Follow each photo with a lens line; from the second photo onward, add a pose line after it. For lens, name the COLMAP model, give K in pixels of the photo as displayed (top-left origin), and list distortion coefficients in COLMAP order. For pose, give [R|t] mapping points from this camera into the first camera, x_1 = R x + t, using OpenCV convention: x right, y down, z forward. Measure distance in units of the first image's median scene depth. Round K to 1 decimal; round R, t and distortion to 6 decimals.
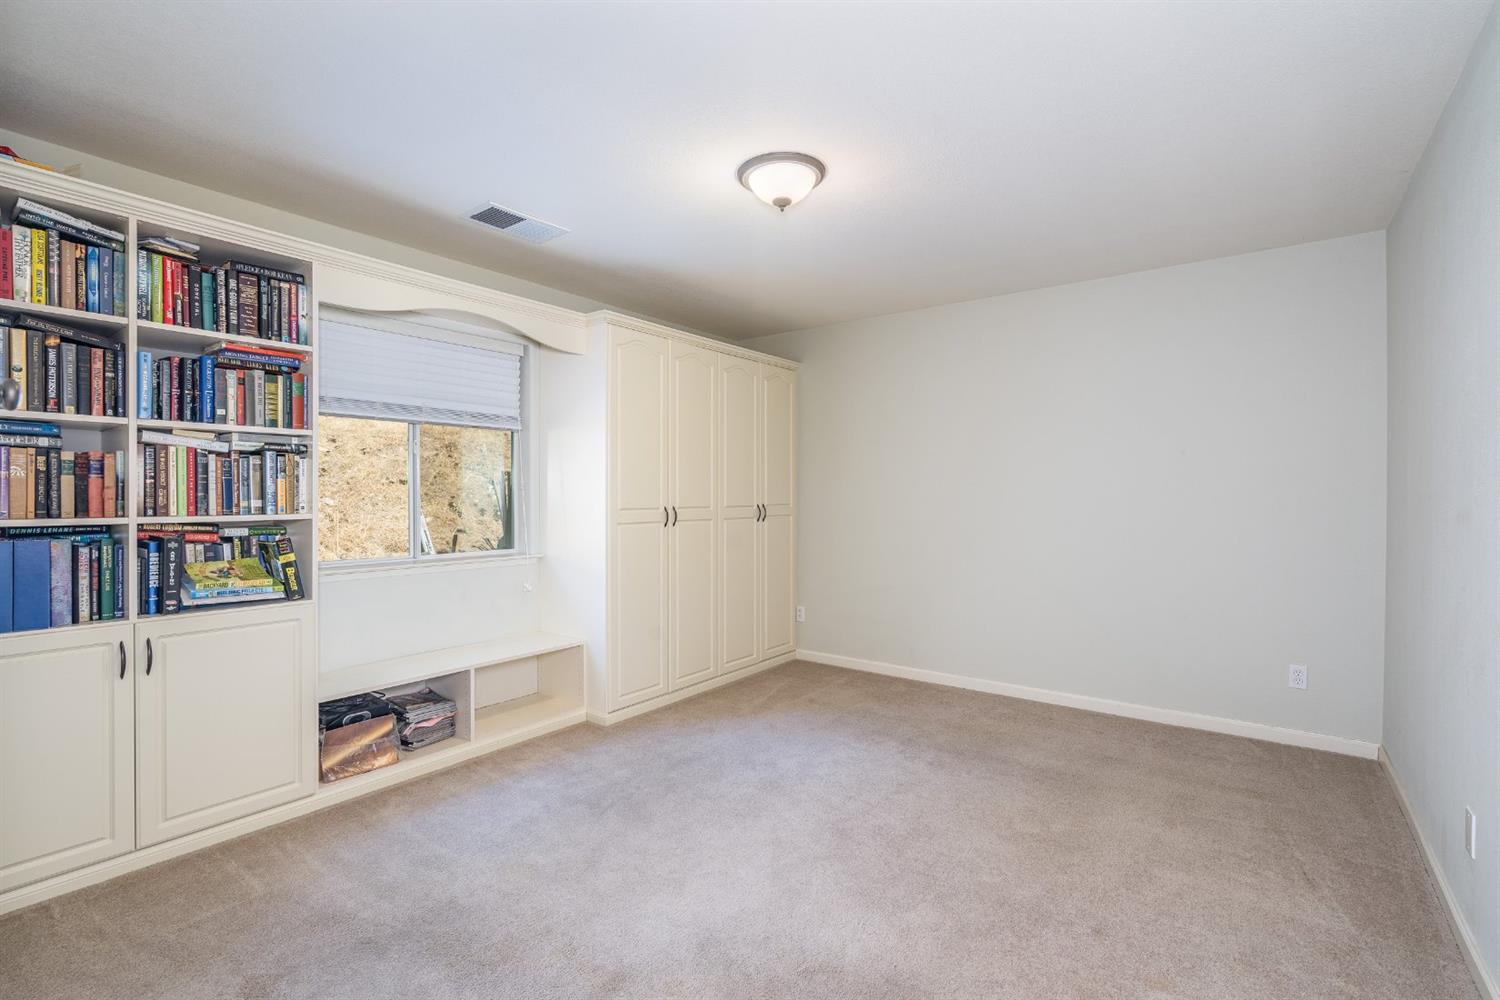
lens RADIAL K [[683.3, 0, 749.6], [0, 683.3, 492.3], [0, 0, 1]] dist [-0.000587, -0.000730]
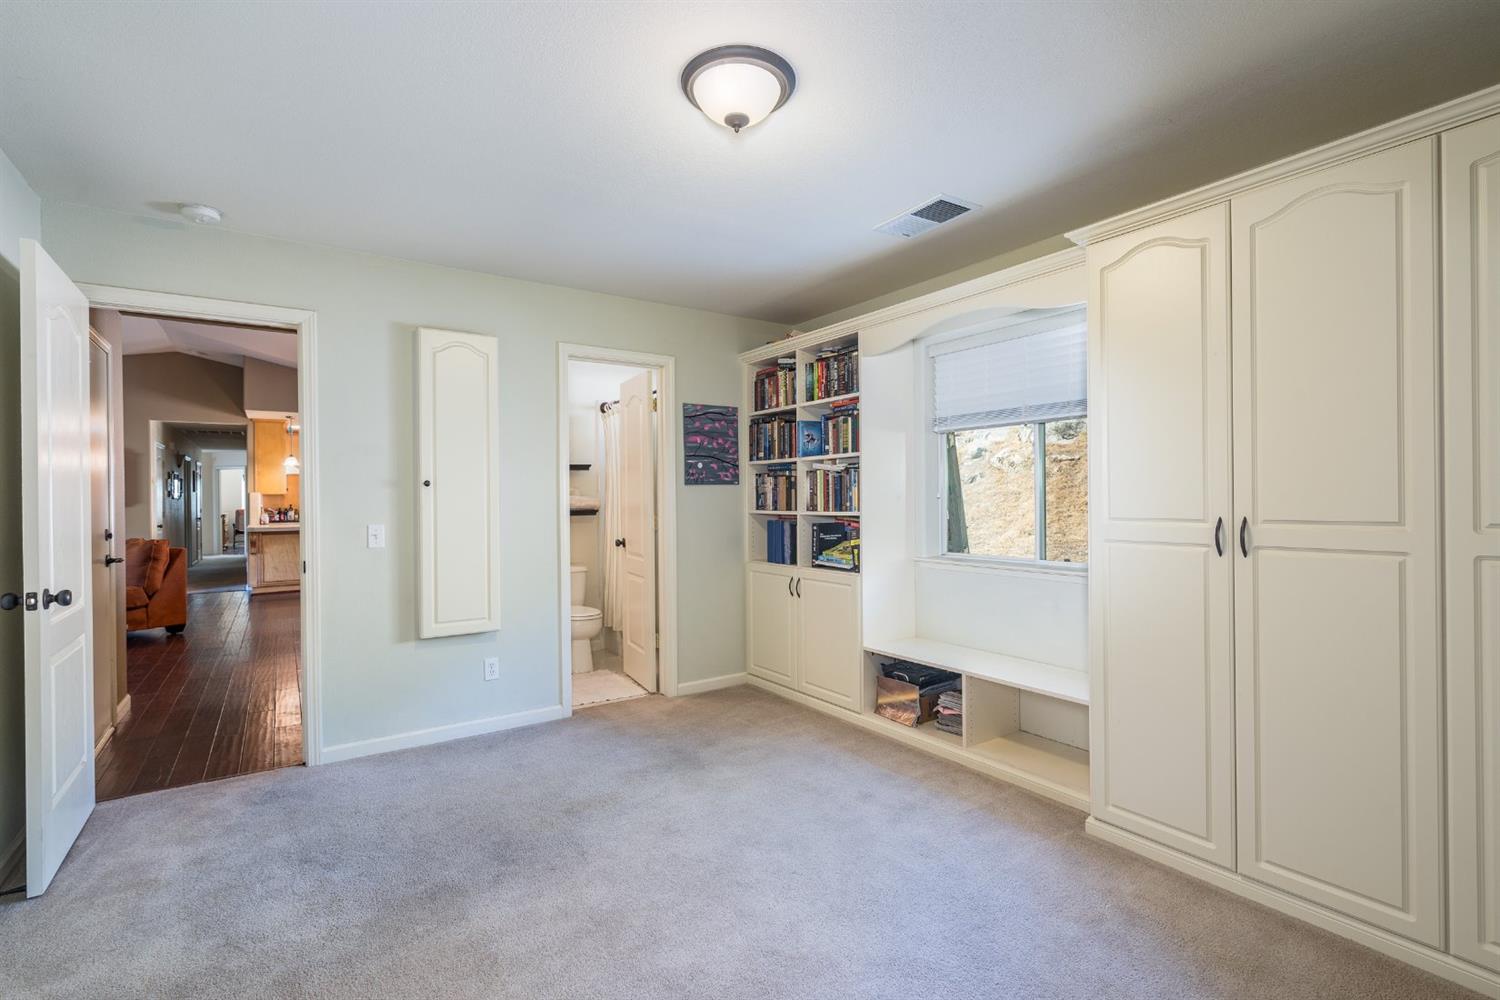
lens RADIAL K [[683.3, 0, 749.9], [0, 683.3, 507.1], [0, 0, 1]] dist [-0.000587, -0.000730]
pose [[-0.310535, 0.013180, -0.950470, 0.766603], [0.012497, 0.999874, 0.009782, 0.004547], [0.950480, -0.008840, -0.310661, 1.248888]]
